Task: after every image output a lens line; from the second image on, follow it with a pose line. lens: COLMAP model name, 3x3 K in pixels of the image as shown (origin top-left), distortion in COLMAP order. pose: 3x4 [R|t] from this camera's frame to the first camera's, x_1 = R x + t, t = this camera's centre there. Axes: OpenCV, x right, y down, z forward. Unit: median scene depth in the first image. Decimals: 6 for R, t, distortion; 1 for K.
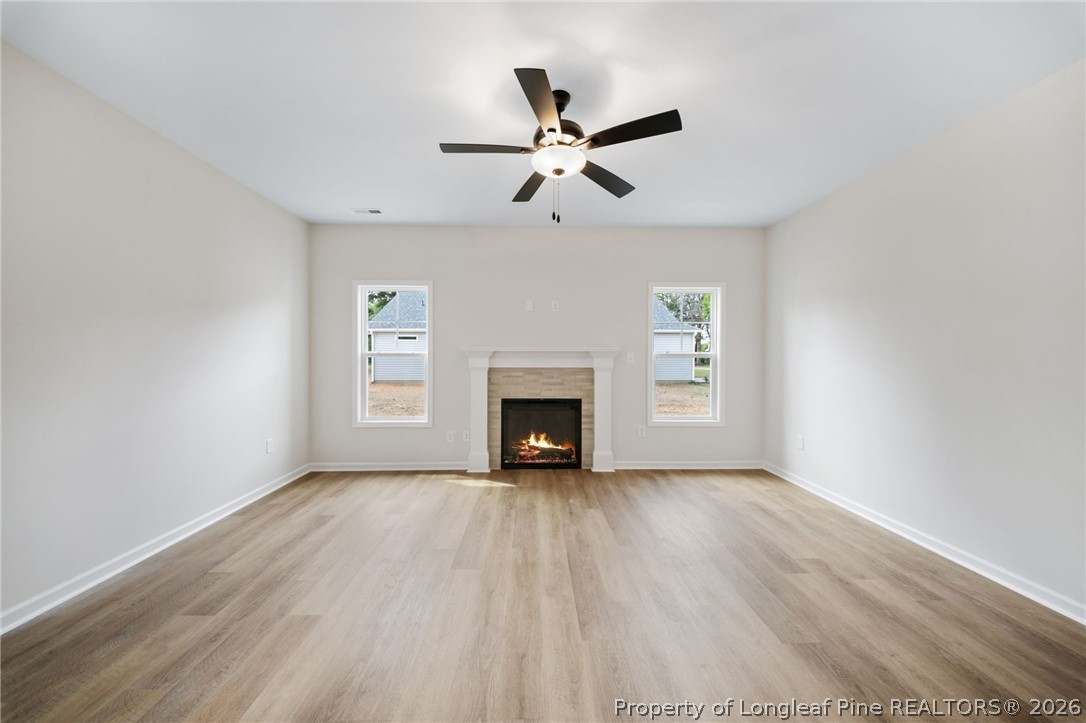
lens RADIAL K [[387.1, 0, 539.8], [0, 387.1, 358.3], [0, 0, 1]] dist [-0.000167, 0.000054]
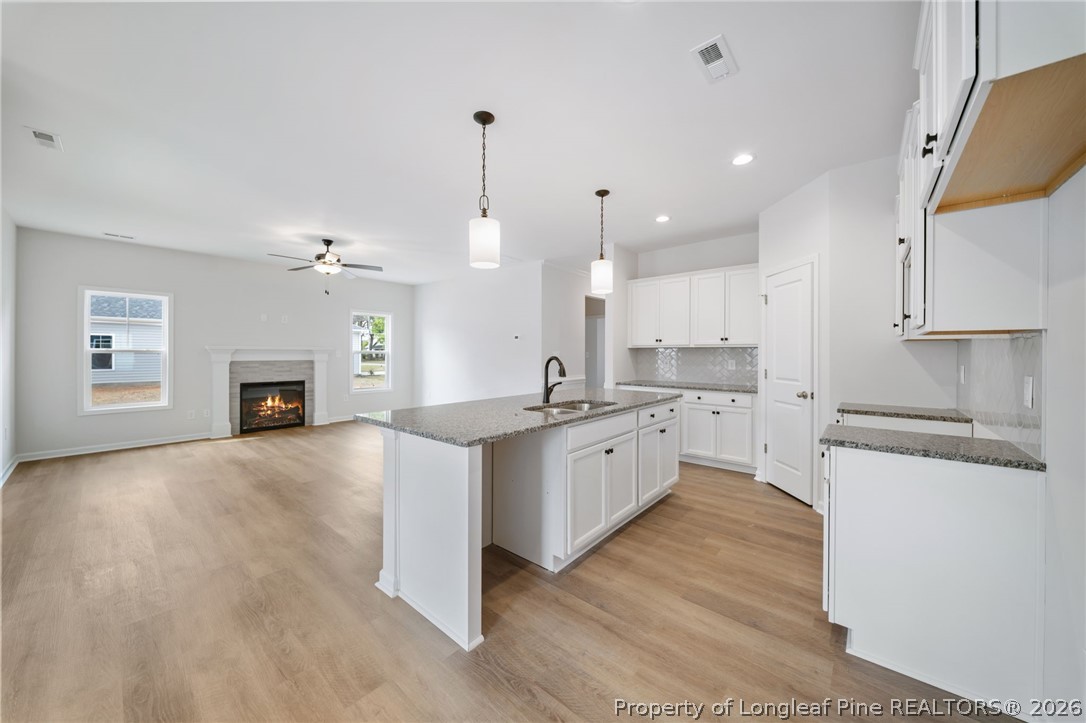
lens RADIAL K [[387.1, 0, 539.8], [0, 387.1, 358.3], [0, 0, 1]] dist [-0.000167, 0.000054]
pose [[0.675918, -0.008783, 0.736925, -0.397905], [0.002612, 0.999951, 0.009522, 0.004377], [-0.736973, -0.004511, 0.675908, -0.737147]]
